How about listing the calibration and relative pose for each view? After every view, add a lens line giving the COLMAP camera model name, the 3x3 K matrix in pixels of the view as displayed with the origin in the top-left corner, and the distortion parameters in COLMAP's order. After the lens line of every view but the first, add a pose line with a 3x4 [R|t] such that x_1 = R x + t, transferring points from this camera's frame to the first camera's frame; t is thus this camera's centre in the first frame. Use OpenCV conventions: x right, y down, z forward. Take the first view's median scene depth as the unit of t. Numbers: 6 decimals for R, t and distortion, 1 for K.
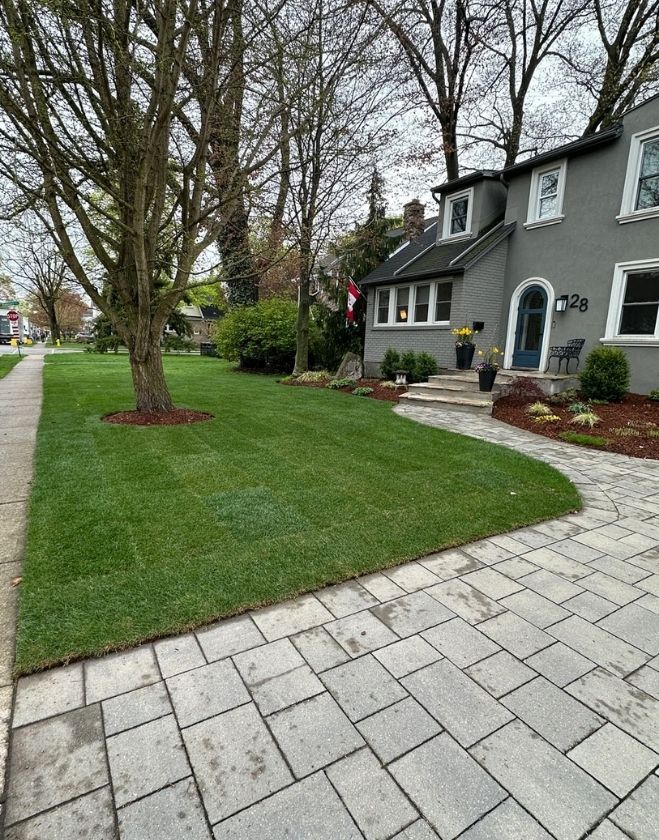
lens RADIAL K [[451.7, 0, 328.0], [0, 451.7, 425.6], [0, 0, 1]] dist [-0.002668, 0.000651]
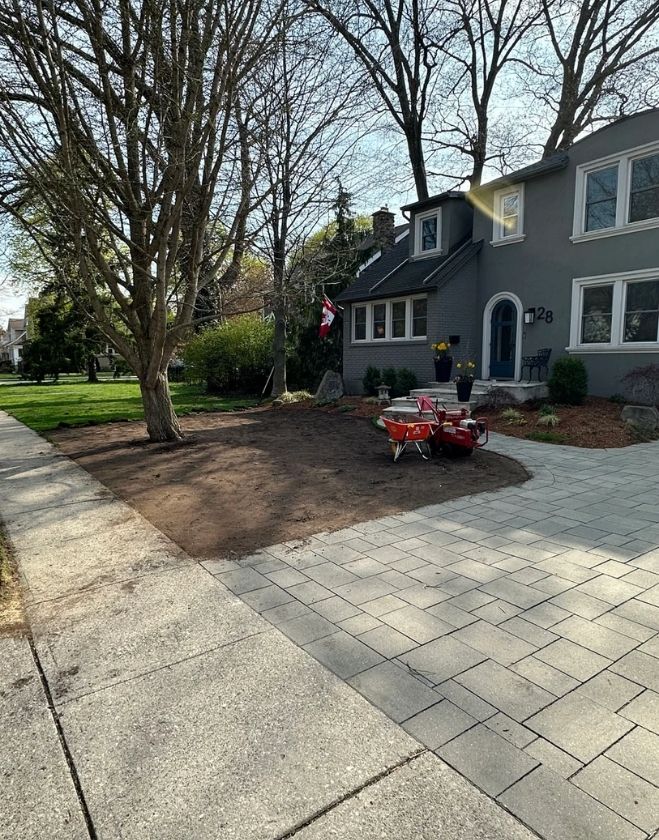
lens RADIAL K [[541.5, 0, 329.2], [0, 541.5, 423.1], [0, 0, 1]] dist [-0.002267, 0.005101]
pose [[0.996295, -0.051660, 0.068762, -0.040590], [0.055753, 0.996699, -0.059008, 0.022943], [-0.065486, 0.062623, 0.995886, -0.174368]]
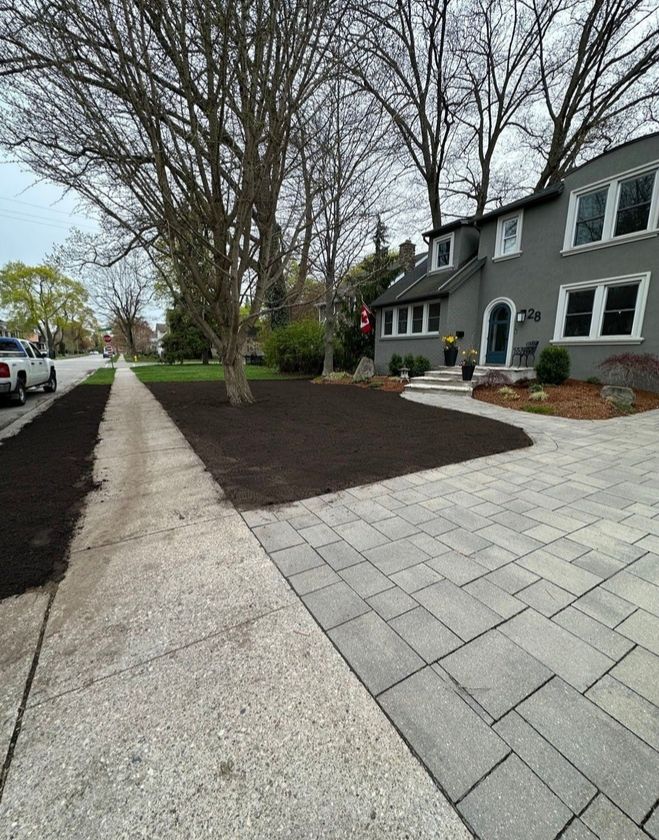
lens RADIAL K [[355.8, 0, 331.3], [0, 355.8, 422.2], [0, 0, 1]] dist [0.004166, -0.002128]
pose [[0.999469, -0.024634, -0.021317, -0.034988], [0.024822, 0.999655, 0.008581, 0.022879], [0.021098, -0.009106, 0.999736, -0.076923]]
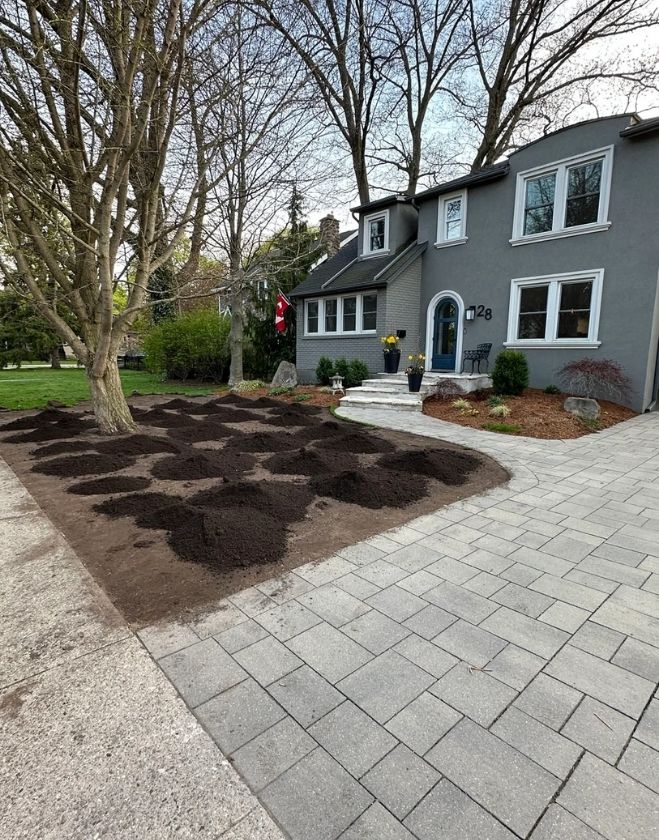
lens RADIAL K [[451.7, 0, 330.6], [0, 451.7, 424.0], [0, 0, 1]] dist [-0.002668, 0.000651]
pose [[0.981033, -0.057686, 0.185059, -0.050252], [0.061107, 0.998049, -0.012832, 0.004400], [-0.183958, 0.023897, 0.982644, -0.049462]]
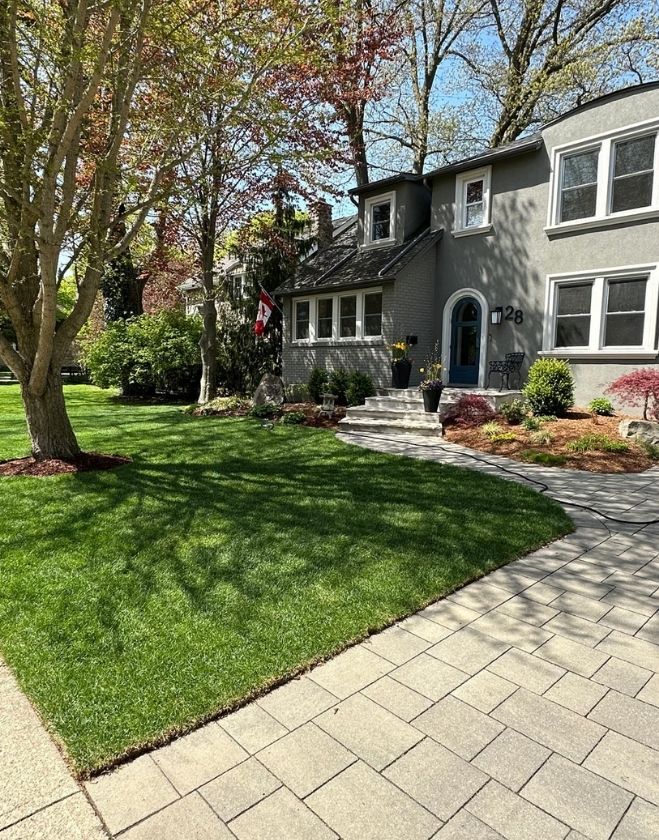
lens RADIAL K [[541.5, 0, 327.2], [0, 541.5, 425.9], [0, 0, 1]] dist [-0.002267, 0.005101]
pose [[0.977422, -0.050903, 0.205072, -0.058519], [0.062559, 0.996750, -0.050756, -0.004081], [-0.201822, 0.062440, 0.977430, -0.018313]]
